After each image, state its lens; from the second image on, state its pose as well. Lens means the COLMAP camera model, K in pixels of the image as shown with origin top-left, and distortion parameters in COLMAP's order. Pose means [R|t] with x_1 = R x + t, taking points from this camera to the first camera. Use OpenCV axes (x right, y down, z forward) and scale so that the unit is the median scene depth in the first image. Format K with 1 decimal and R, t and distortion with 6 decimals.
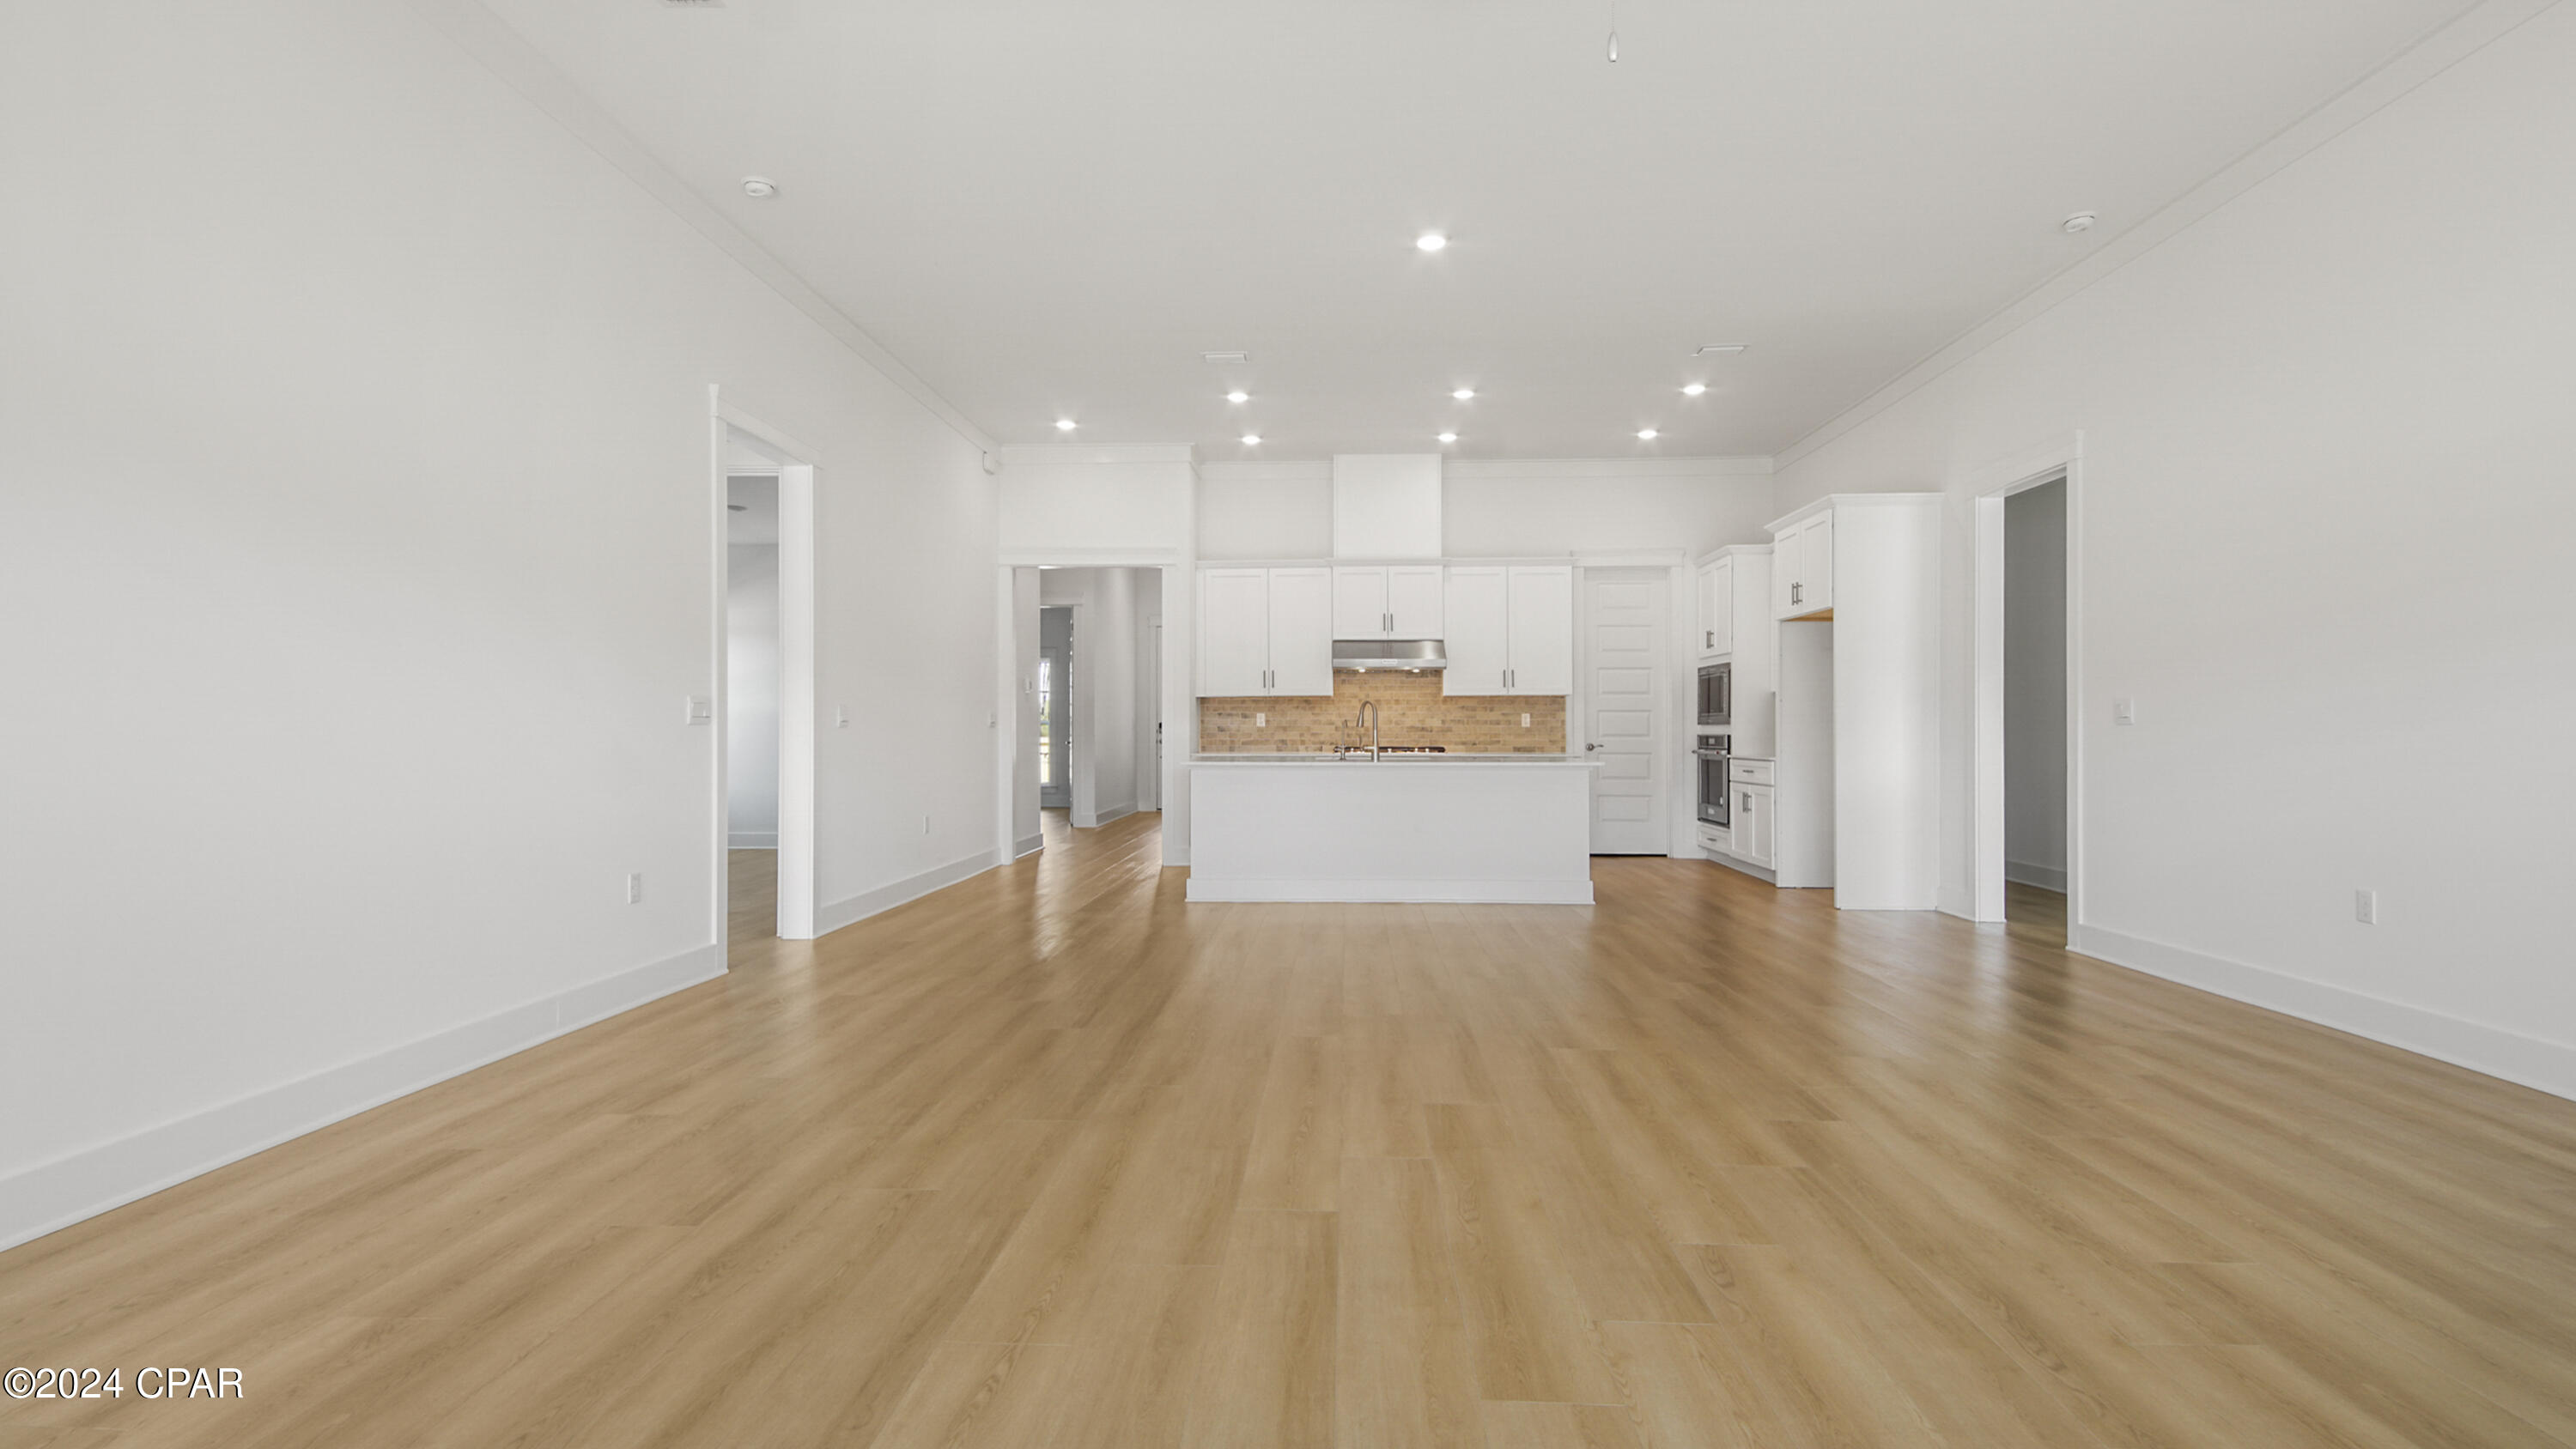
lens RADIAL K [[1194.9, 0, 1251.1], [0, 1194.9, 743.8], [0, 0, 1]] dist [0.033511, -0.022762]
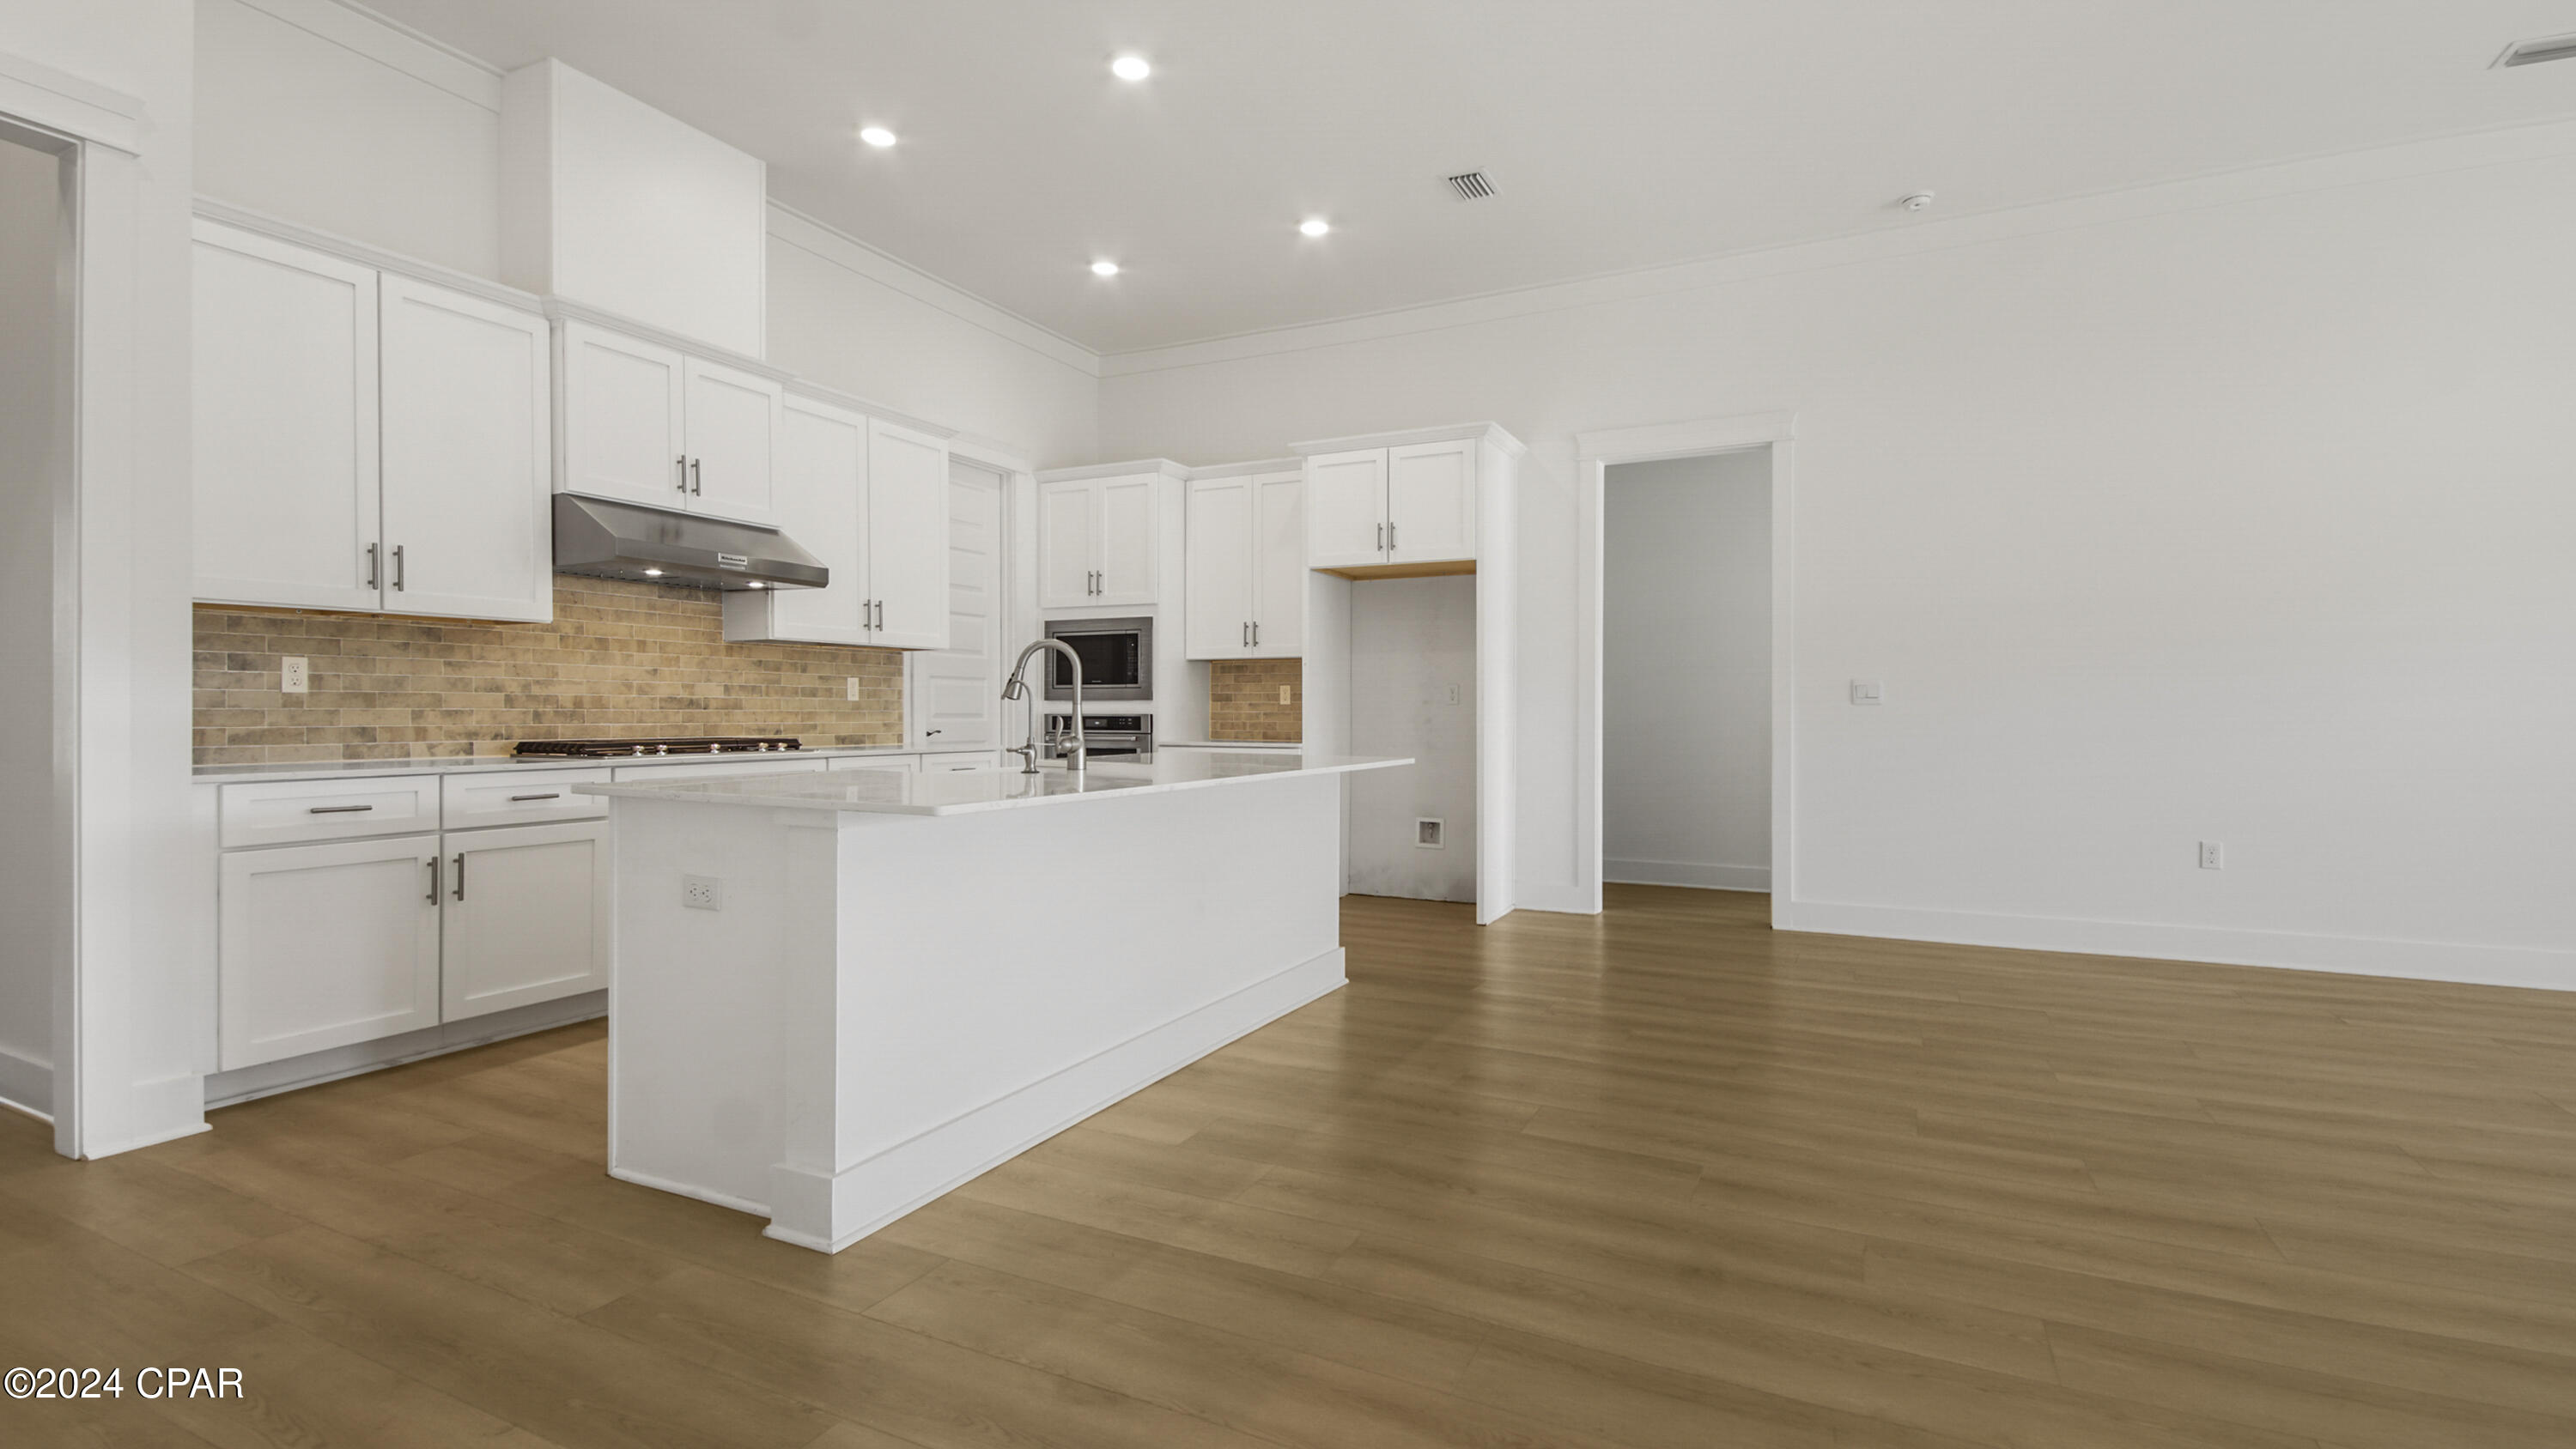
lens RADIAL K [[1152.9, 0, 1300.0], [0, 1152.9, 712.2], [0, 0, 1]] dist [0.003394, -0.009520]
pose [[0.383841, 0.000800, 0.923399, -0.203323], [0.006871, 0.999969, -0.003723, -0.005100], [-0.923374, 0.007774, 0.383824, 0.585758]]
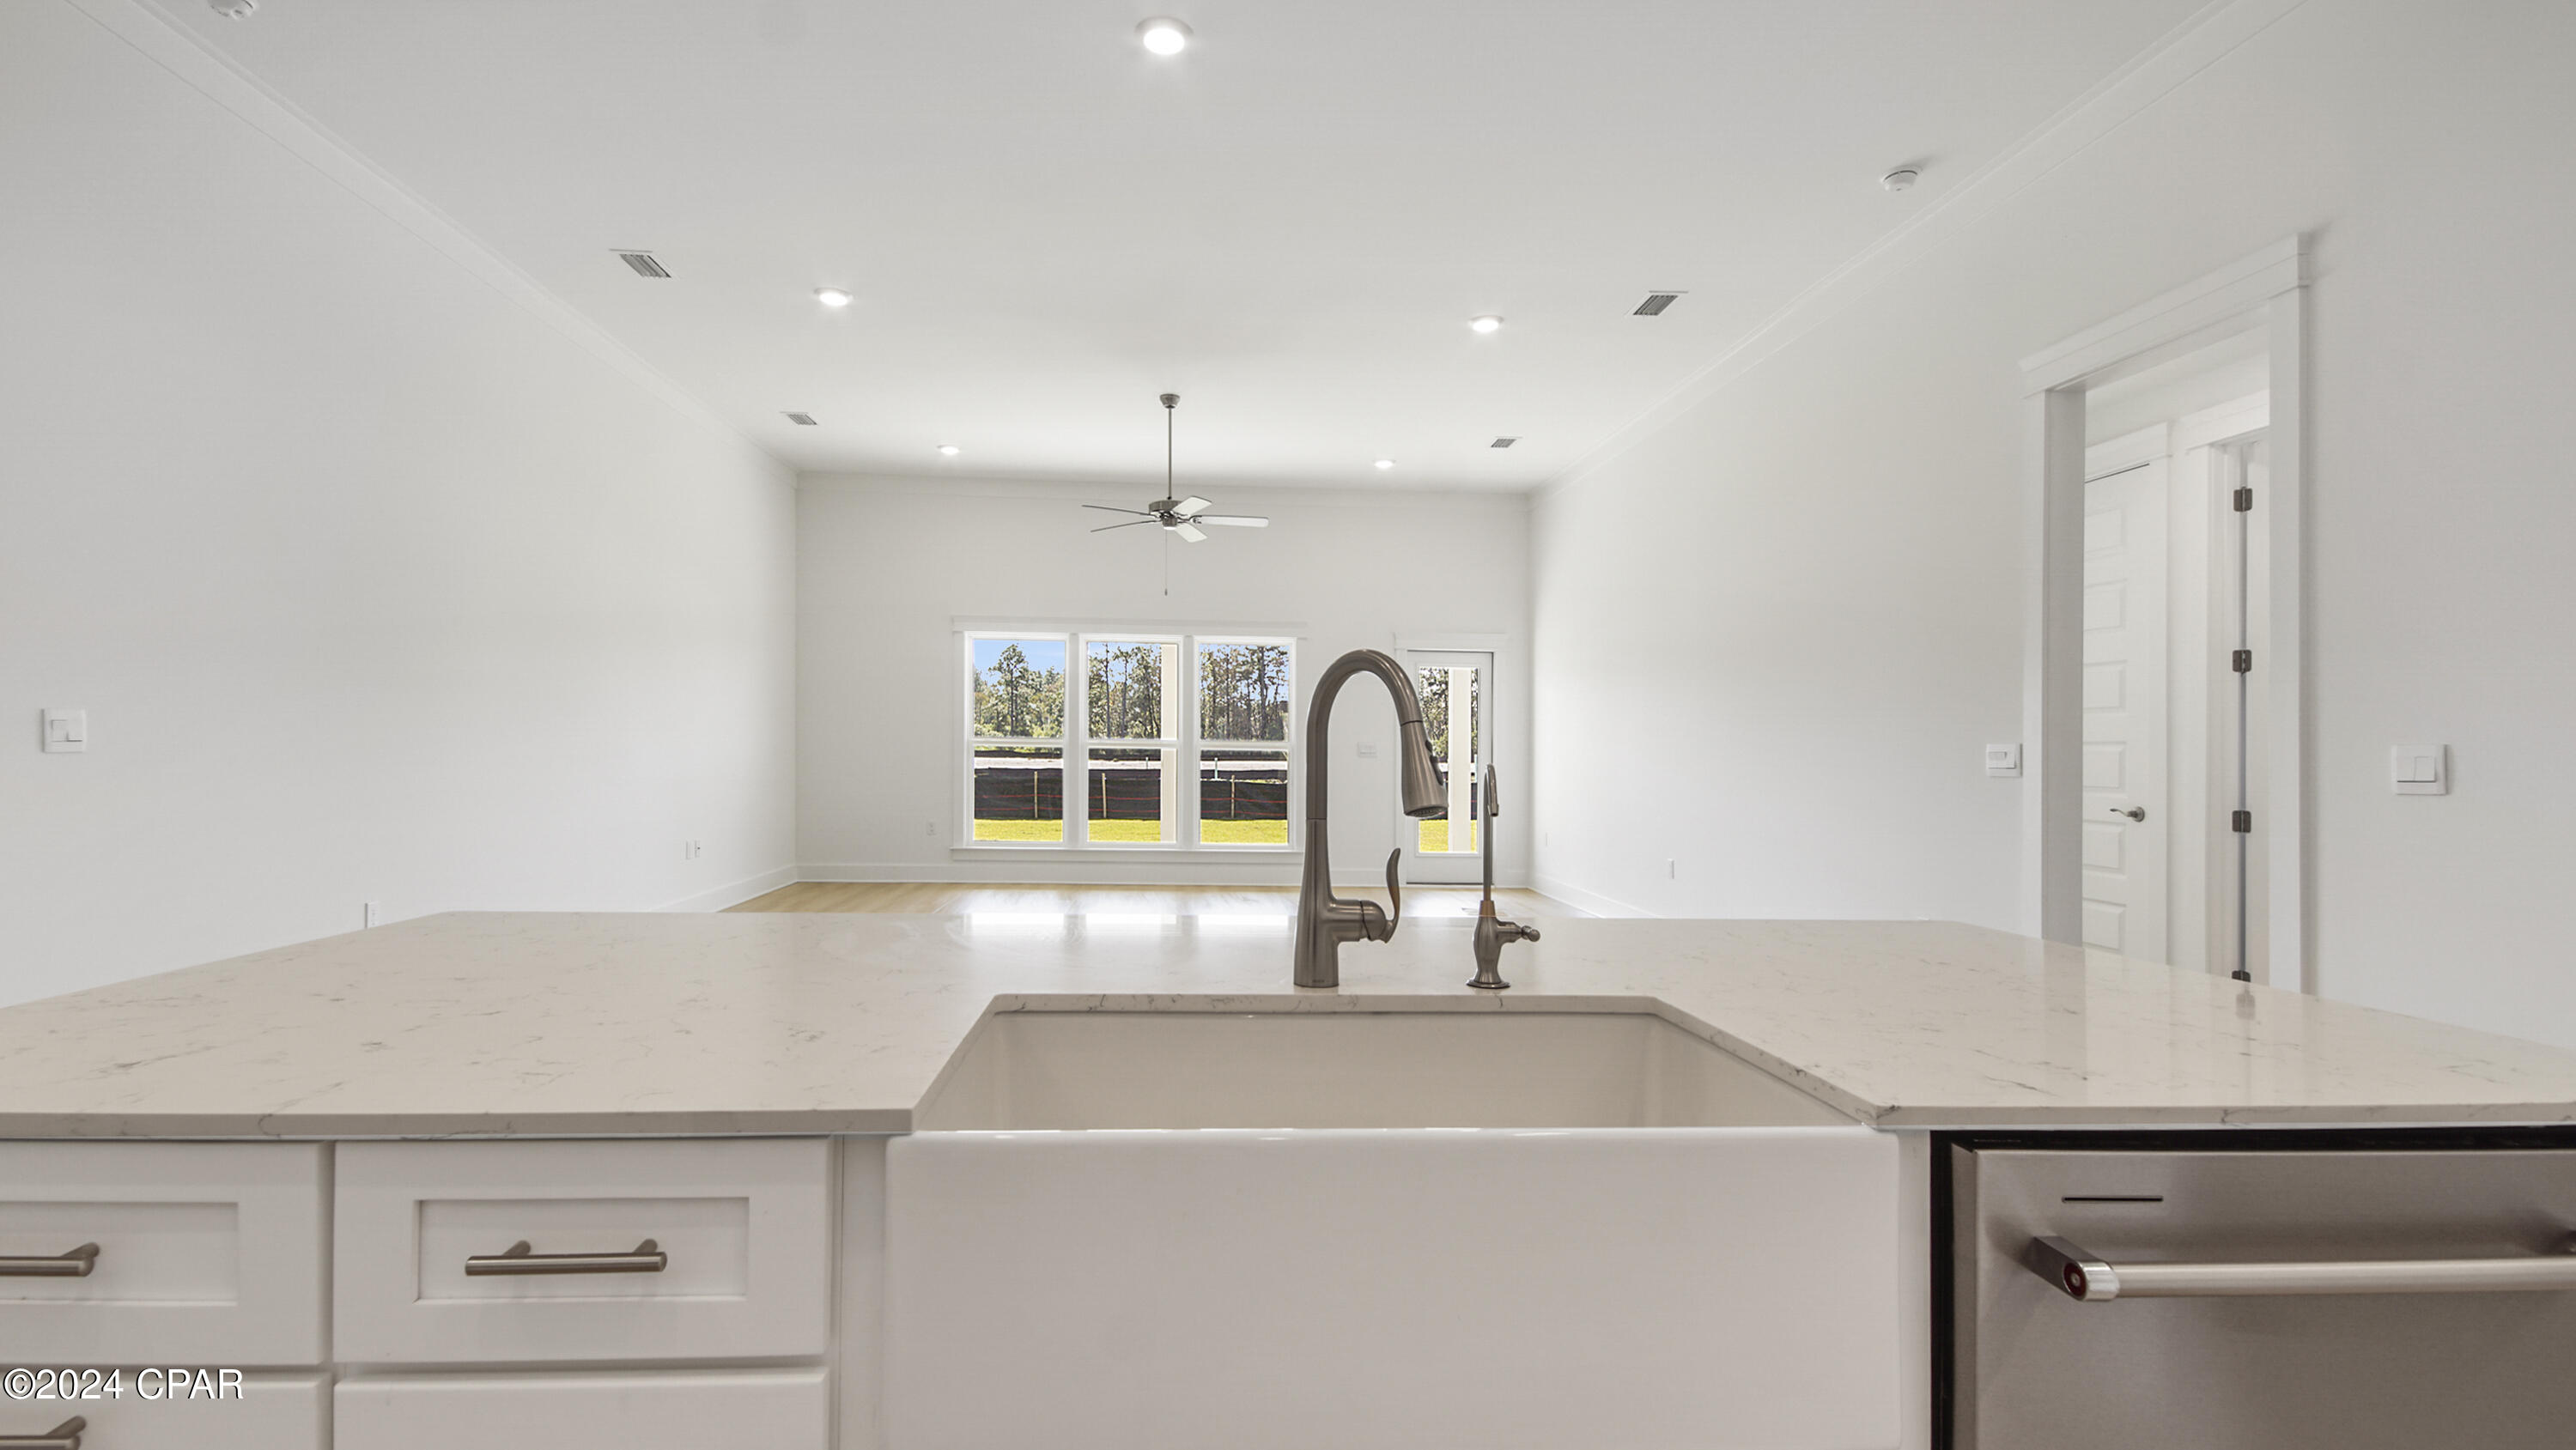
lens RADIAL K [[1161.6, 0, 1263.5], [0, 1161.6, 776.5], [0, 0, 1]] dist [0.023392, -0.000306]
pose [[-0.991470, -0.010955, -0.129871, 0.108241], [-0.015545, 0.999288, 0.034381, -0.018846], [0.129401, 0.036106, -0.990935, 0.915428]]
